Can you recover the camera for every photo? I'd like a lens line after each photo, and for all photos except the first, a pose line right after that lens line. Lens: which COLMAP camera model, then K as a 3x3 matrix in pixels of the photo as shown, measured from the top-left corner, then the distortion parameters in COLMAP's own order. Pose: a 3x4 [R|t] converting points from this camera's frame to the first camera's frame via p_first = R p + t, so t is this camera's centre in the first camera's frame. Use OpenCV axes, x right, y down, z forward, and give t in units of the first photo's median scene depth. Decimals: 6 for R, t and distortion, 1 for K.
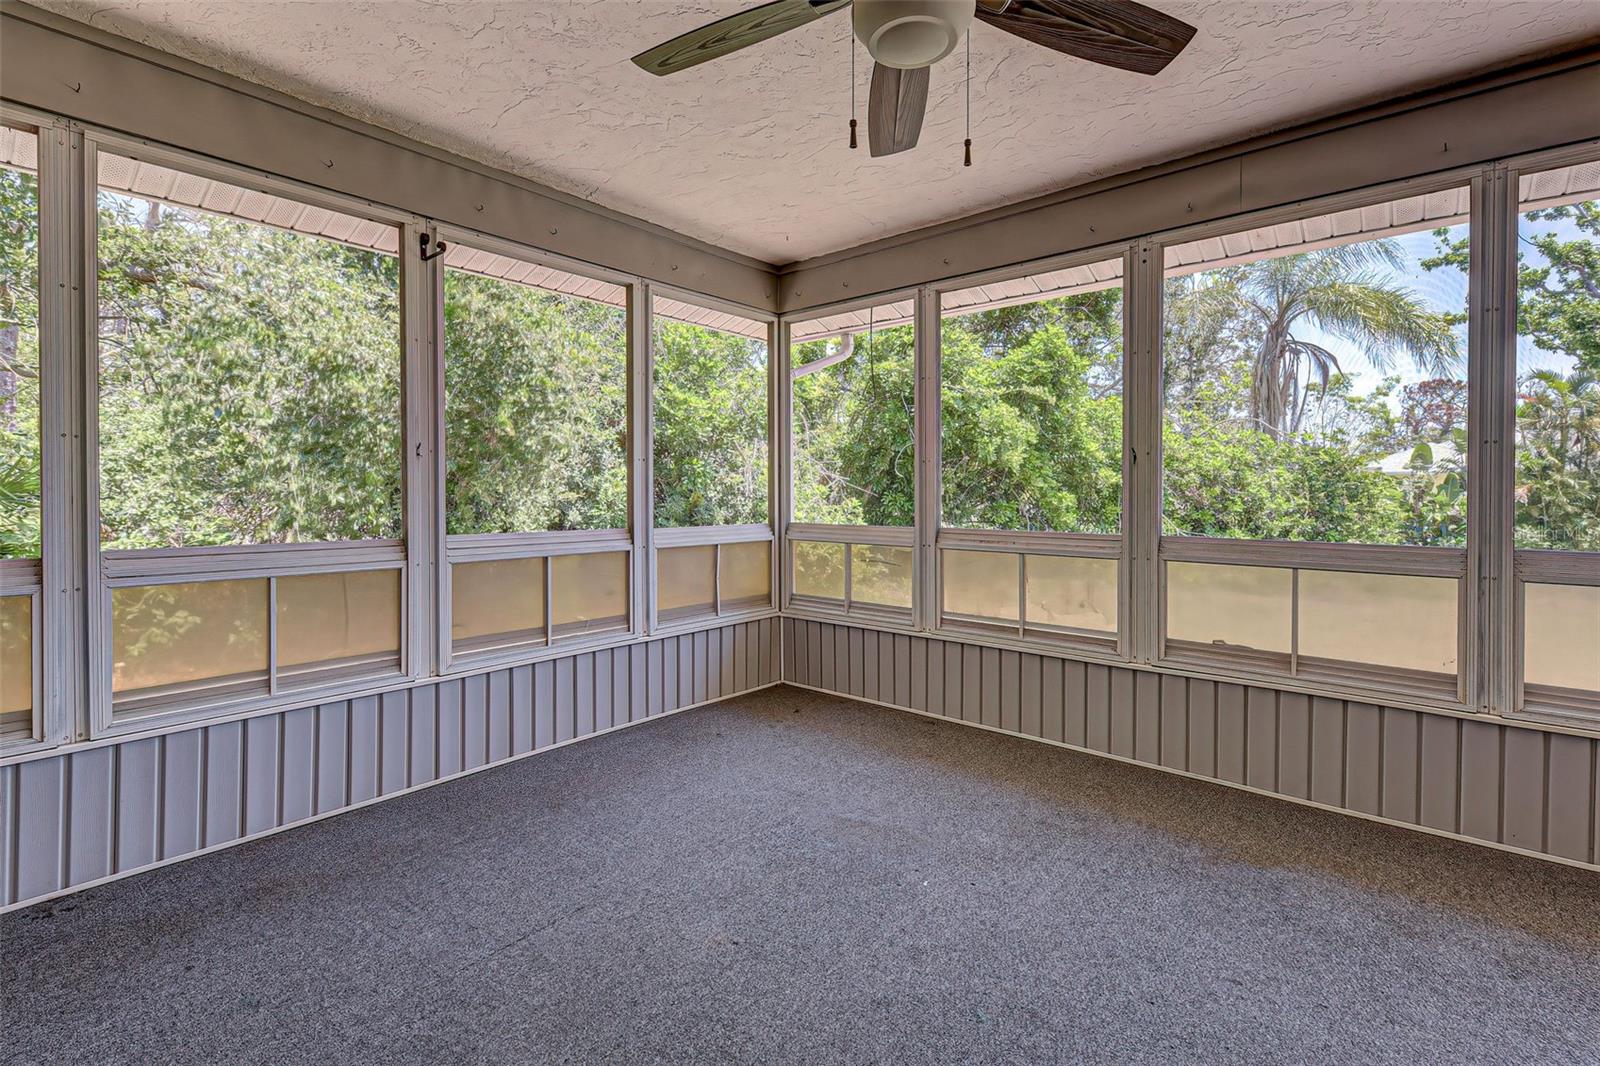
lens RADIAL K [[709.0, 0, 788.2], [0, 709.0, 493.0], [0, 0, 1]] dist [0.003771, -0.000572]
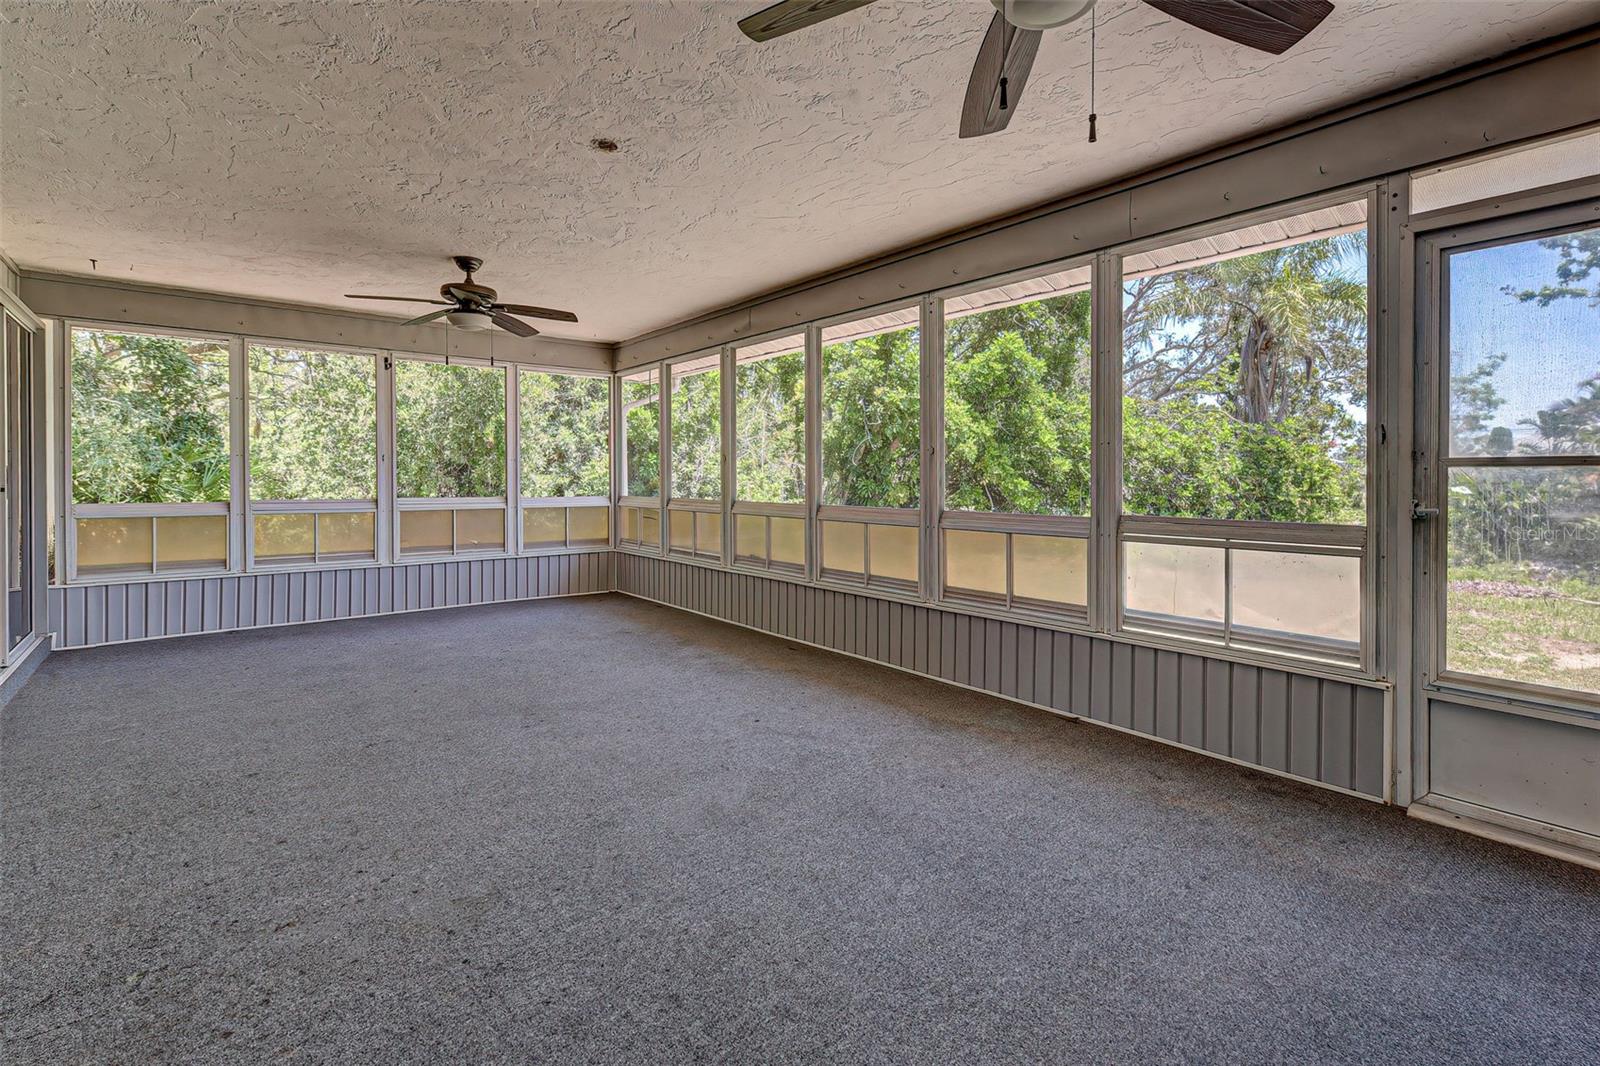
lens RADIAL K [[709.0, 0, 781.8], [0, 709.0, 481.6], [0, 0, 1]] dist [0.003771, -0.000572]
pose [[0.984497, 0.002167, -0.175387, 0.330192], [-0.001489, 0.999991, 0.003997, 0.000434], [0.175394, -0.003674, 0.984491, -0.287017]]
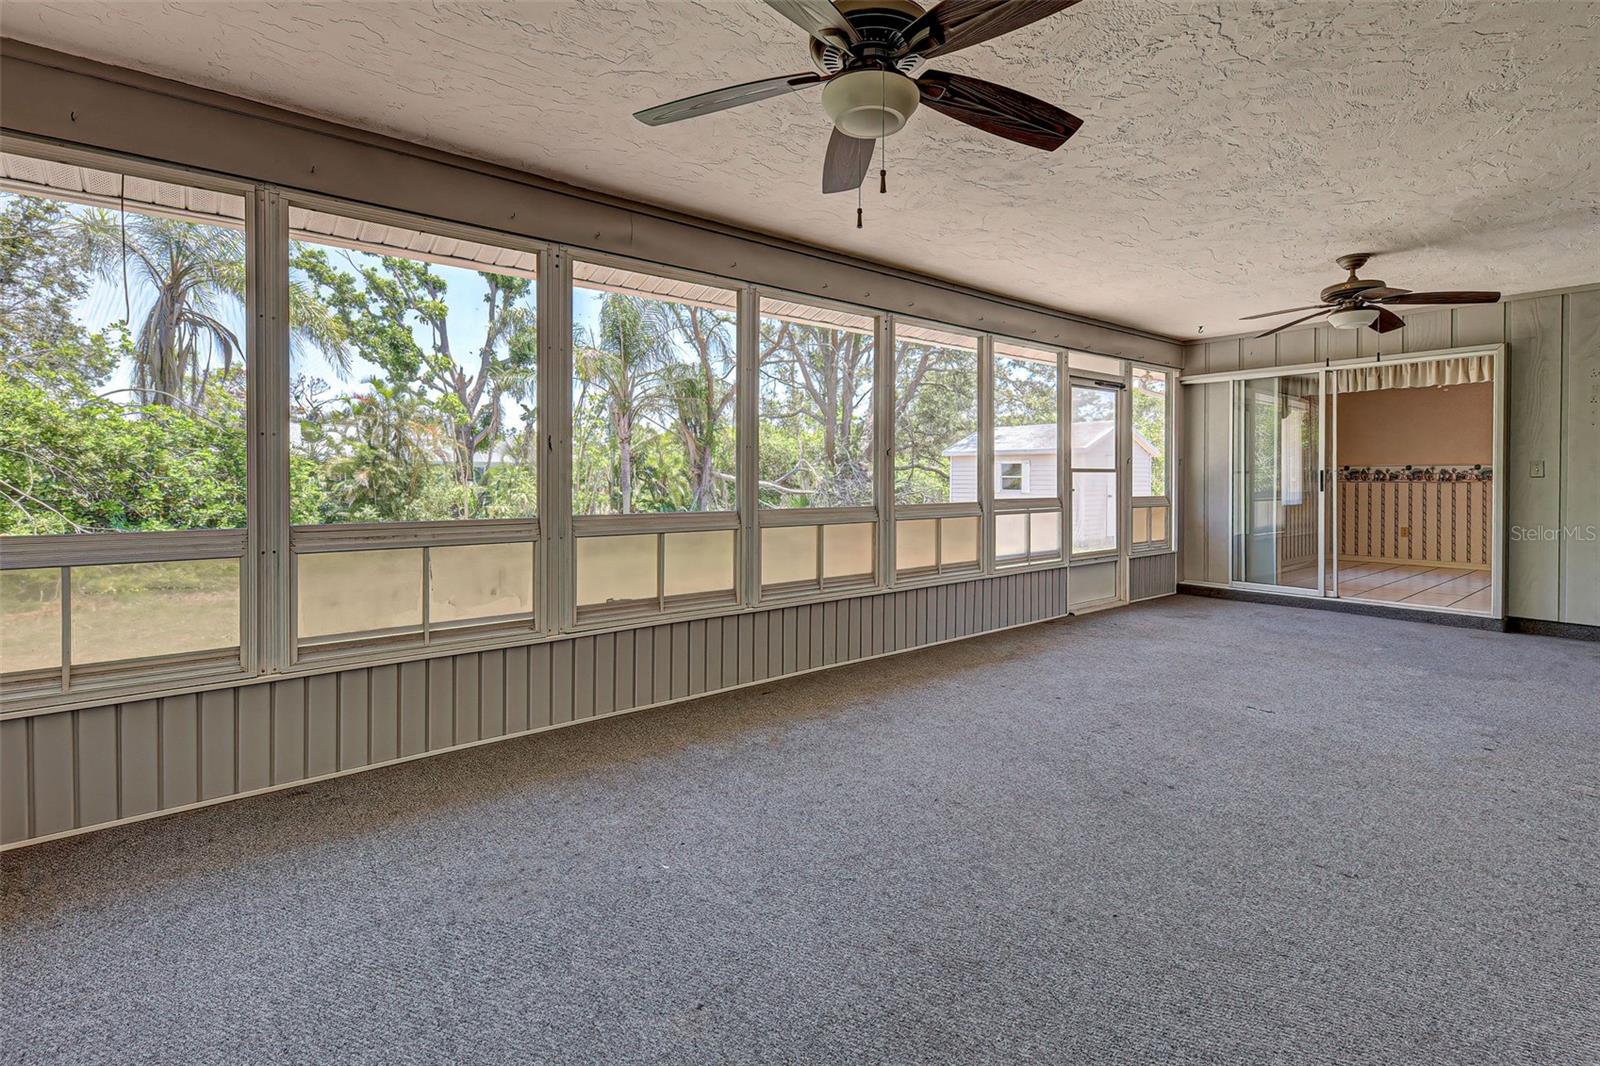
lens RADIAL K [[709.0, 0, 826.7], [0, 709.0, 479.3], [0, 0, 1]] dist [0.003771, -0.000572]
pose [[0.181134, -0.004064, 0.983450, -0.259286], [0.001827, 0.999991, 0.003796, -0.000744], [-0.983457, 0.001110, 0.181139, 0.204732]]
